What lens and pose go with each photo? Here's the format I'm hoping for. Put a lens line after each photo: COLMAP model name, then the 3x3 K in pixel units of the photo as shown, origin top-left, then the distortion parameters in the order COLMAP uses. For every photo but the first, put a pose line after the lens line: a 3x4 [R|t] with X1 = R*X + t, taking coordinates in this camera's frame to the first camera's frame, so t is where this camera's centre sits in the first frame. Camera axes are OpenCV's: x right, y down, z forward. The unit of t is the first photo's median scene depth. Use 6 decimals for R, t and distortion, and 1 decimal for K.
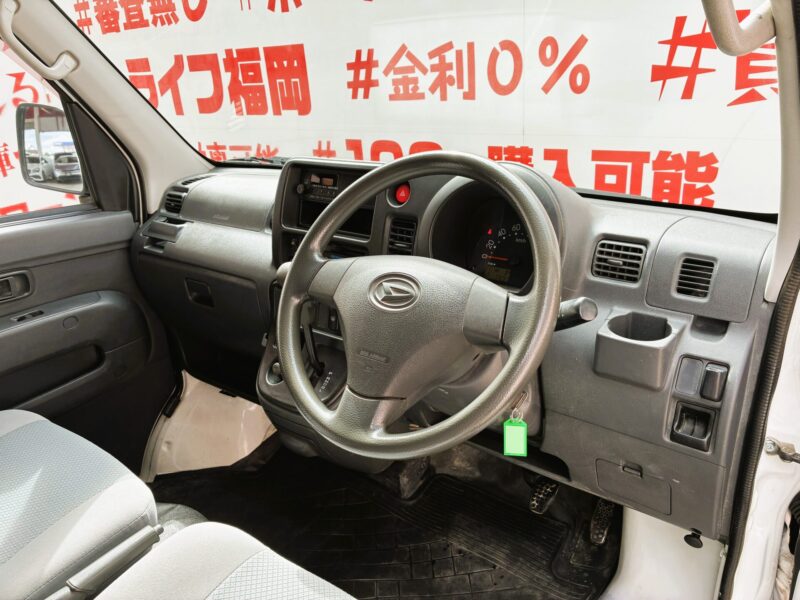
lens RADIAL K [[638.9, 0, 378.8], [0, 638.9, 289.4], [0, 0, 1]] dist [0.052495, -0.067299]
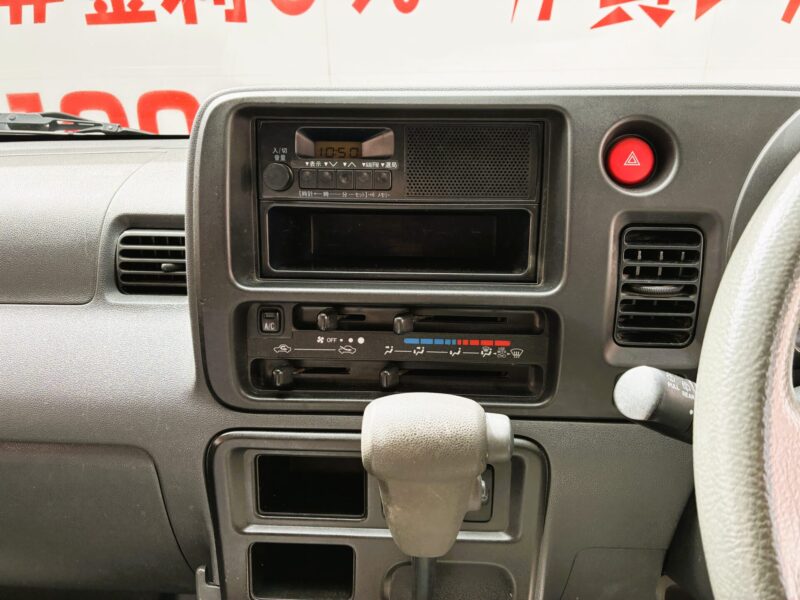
lens RADIAL K [[638.9, 0, 393.2], [0, 638.9, 297.7], [0, 0, 1]] dist [0.052495, -0.067299]
pose [[0.808931, -0.204214, 0.551296, -0.151325], [0.170841, 0.978920, 0.111938, -0.064619], [-0.562534, 0.003634, 0.826766, 0.360428]]
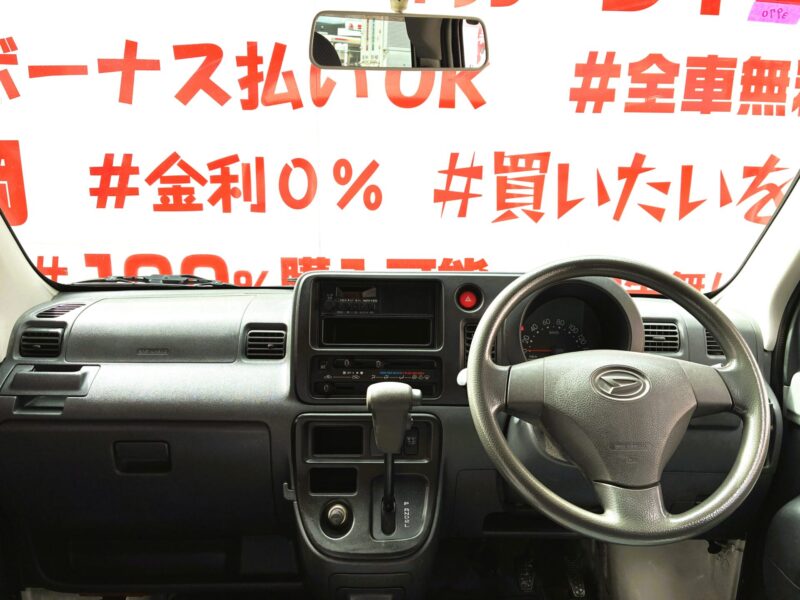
lens RADIAL K [[638.9, 0, 408.0], [0, 638.9, 299.7], [0, 0, 1]] dist [0.052495, -0.067299]
pose [[0.754481, -0.066818, 0.652912, -0.334029], [0.168902, 0.981066, -0.094776, -0.032881], [-0.634216, 0.181785, 0.751481, 0.141543]]
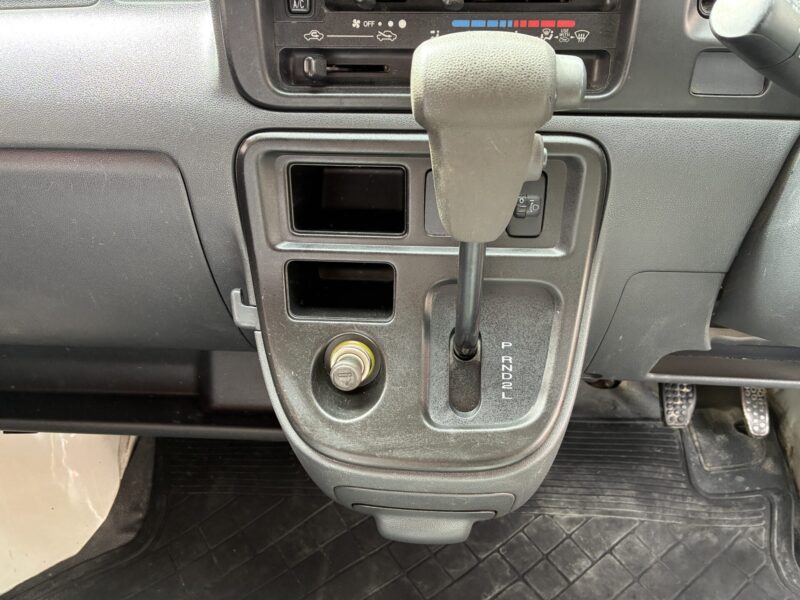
lens RADIAL K [[638.9, 0, 388.6], [0, 638.9, 309.6], [0, 0, 1]] dist [0.052495, -0.067299]
pose [[0.825190, -0.307150, 0.474046, -0.163029], [0.174673, 0.936858, 0.302961, -0.010424], [-0.537169, -0.167198, 0.826737, 0.375118]]
